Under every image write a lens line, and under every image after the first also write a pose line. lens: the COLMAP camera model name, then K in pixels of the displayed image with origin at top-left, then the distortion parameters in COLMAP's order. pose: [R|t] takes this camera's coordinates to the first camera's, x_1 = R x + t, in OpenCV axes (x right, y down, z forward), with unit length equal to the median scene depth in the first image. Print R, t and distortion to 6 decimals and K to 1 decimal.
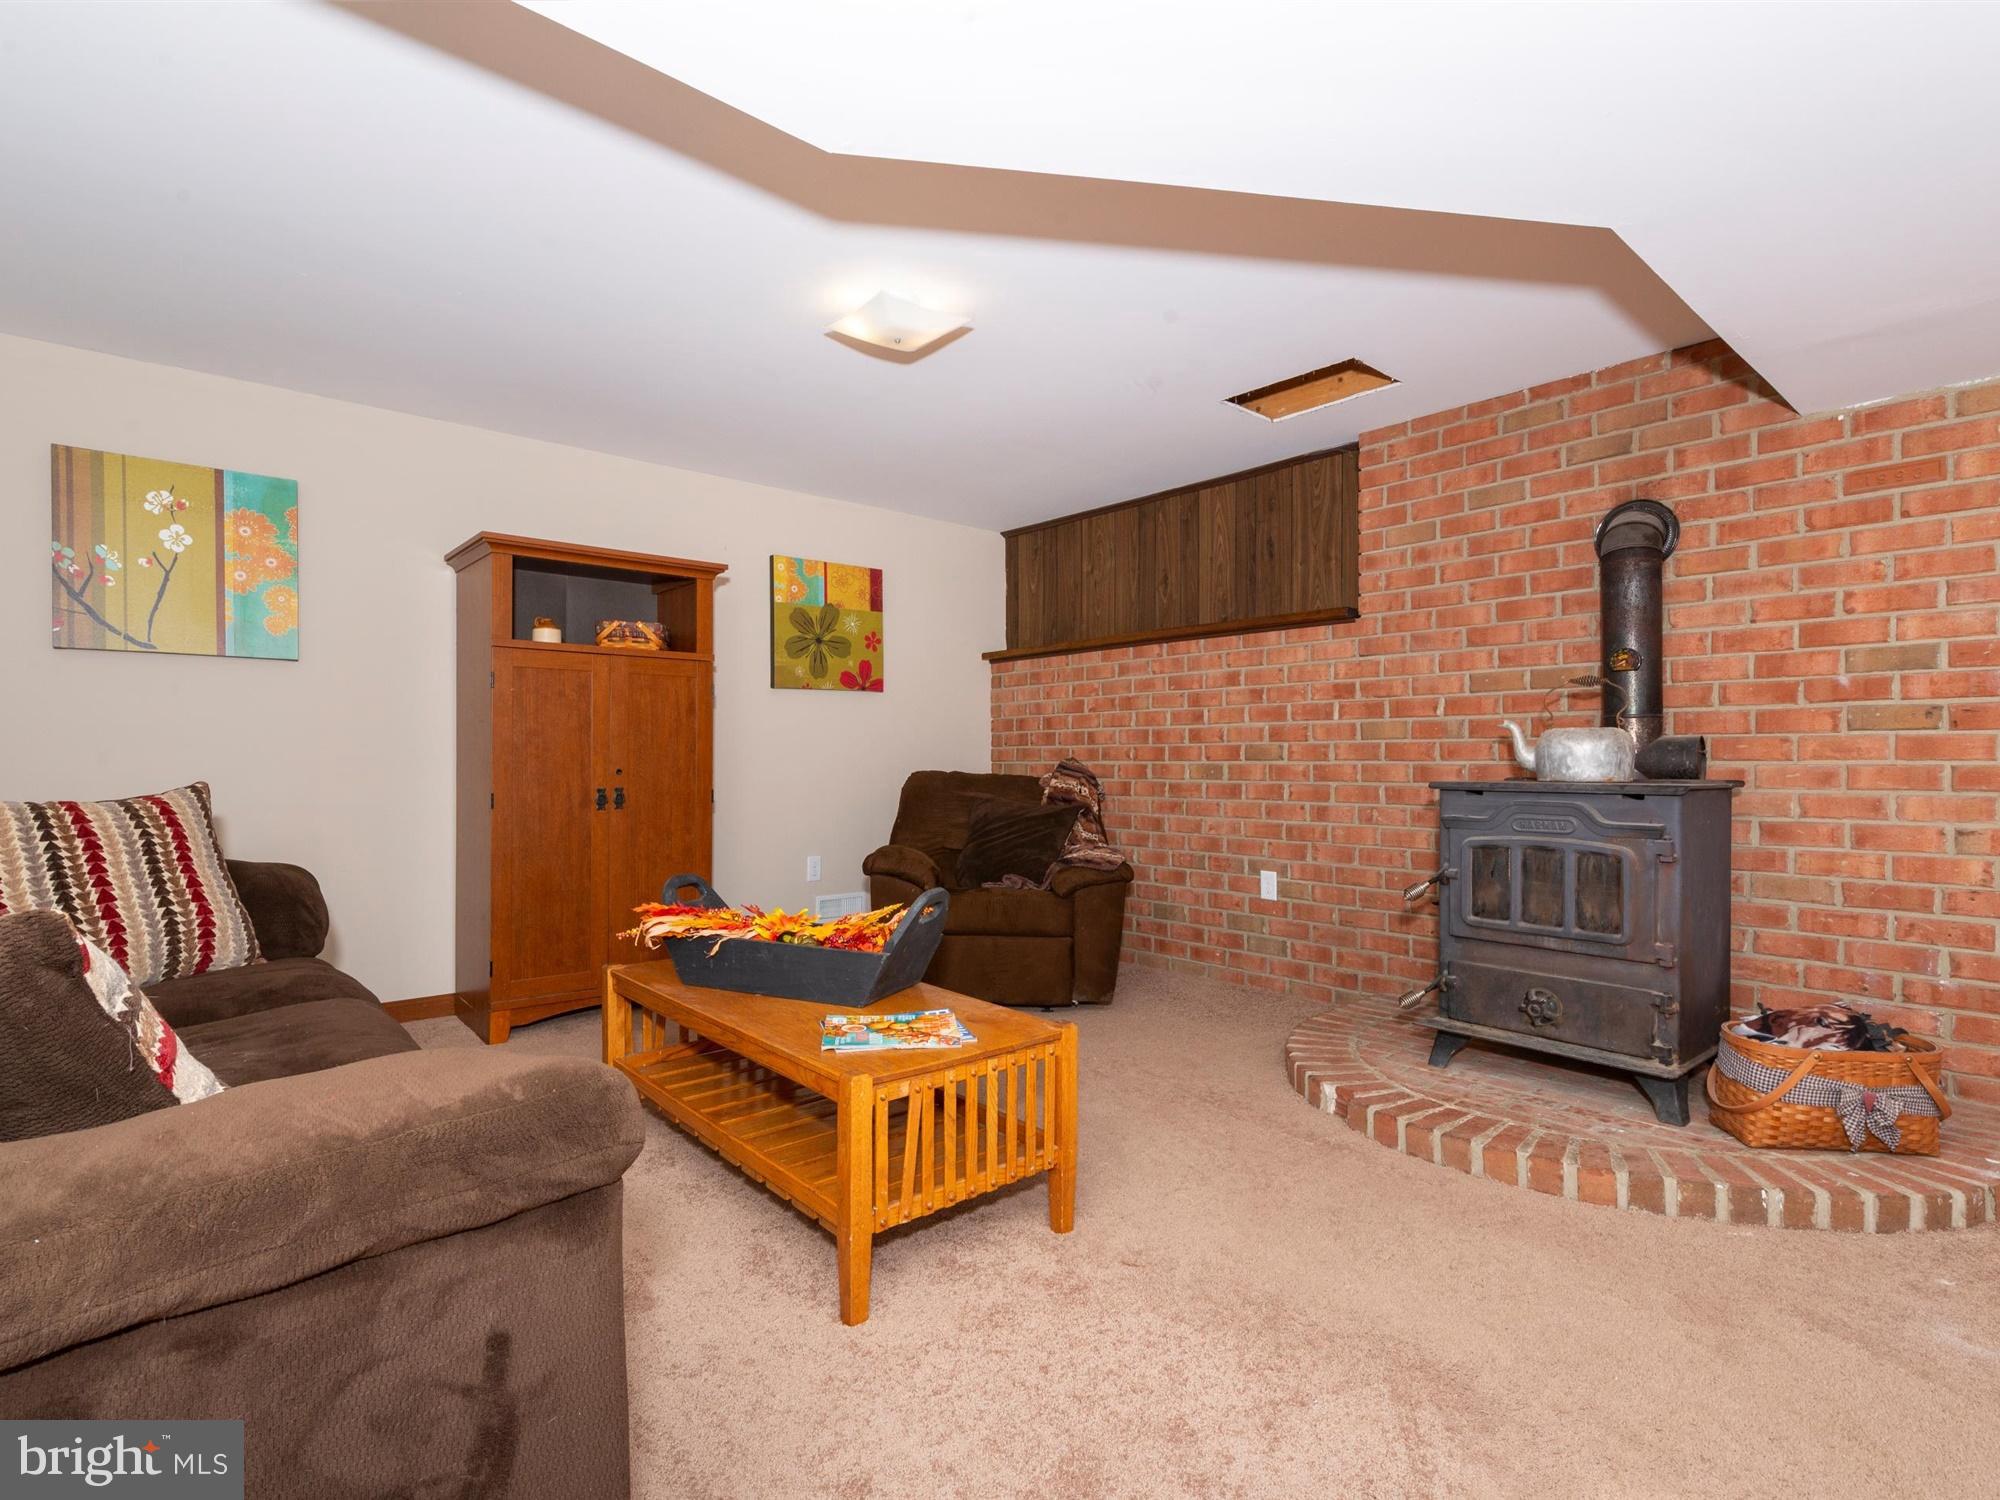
lens RADIAL K [[999.4, 0, 996.8], [0, 999.4, 762.6], [0, 0, 1]] dist [0.002662, 0.000243]
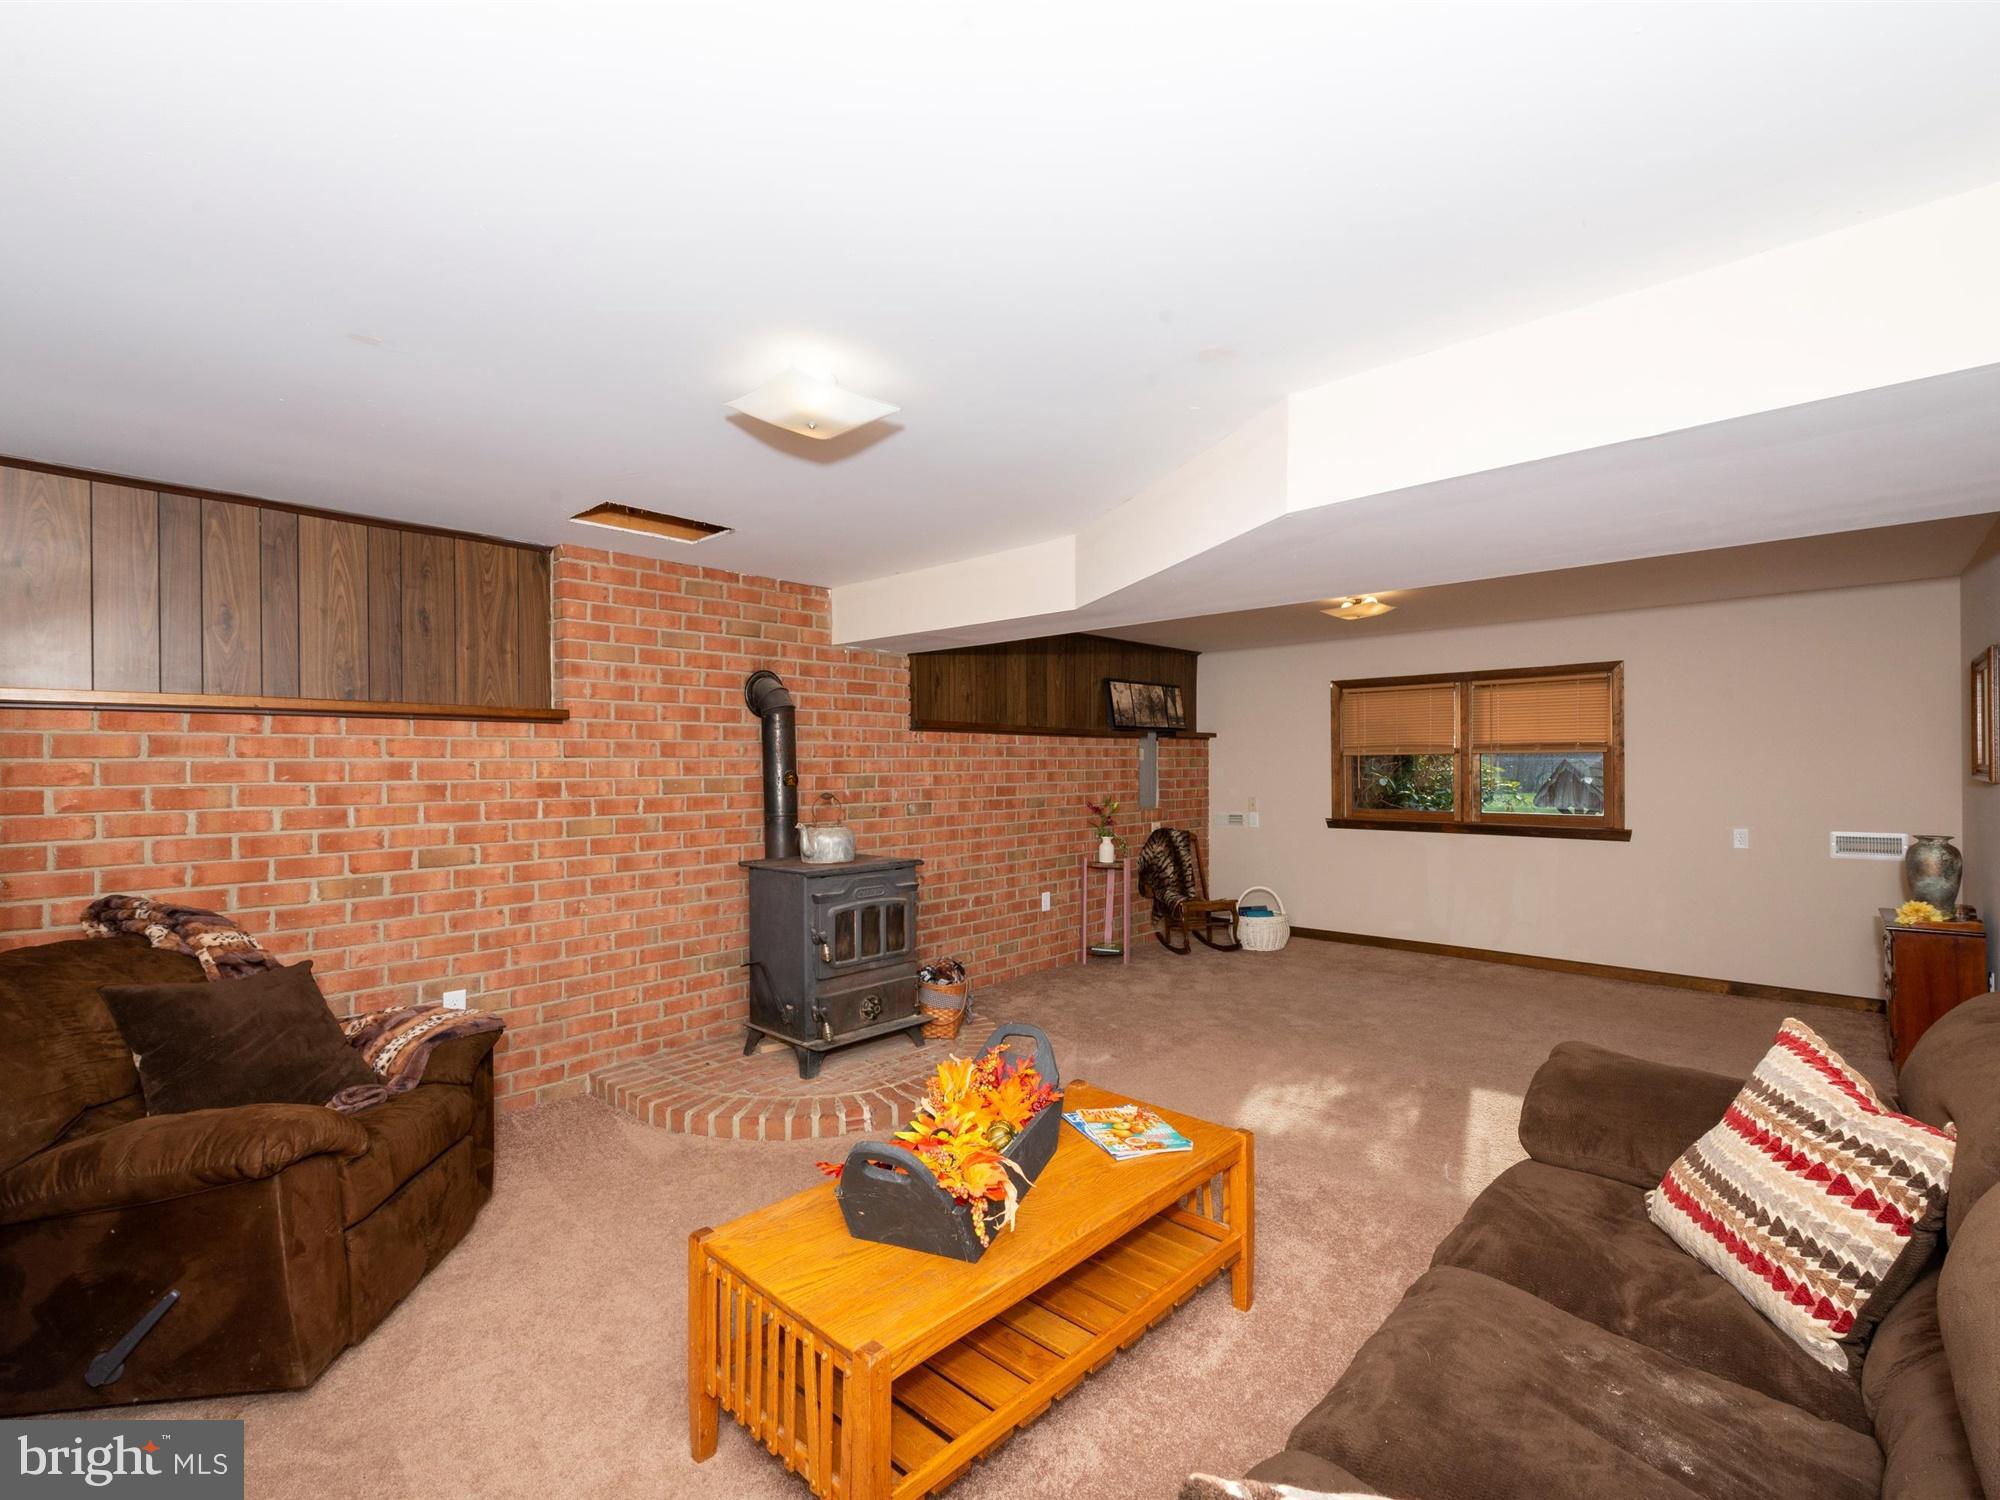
lens RADIAL K [[886.1, 0, 995.7], [0, 886.1, 760.0], [0, 0, 1]] dist [0.002502, -0.000027]
pose [[-0.098552, 0.008846, 0.995093, -0.594948], [0.007820, 0.999936, -0.008115, -0.091371], [-0.995101, 0.006982, -0.098615, 0.637426]]
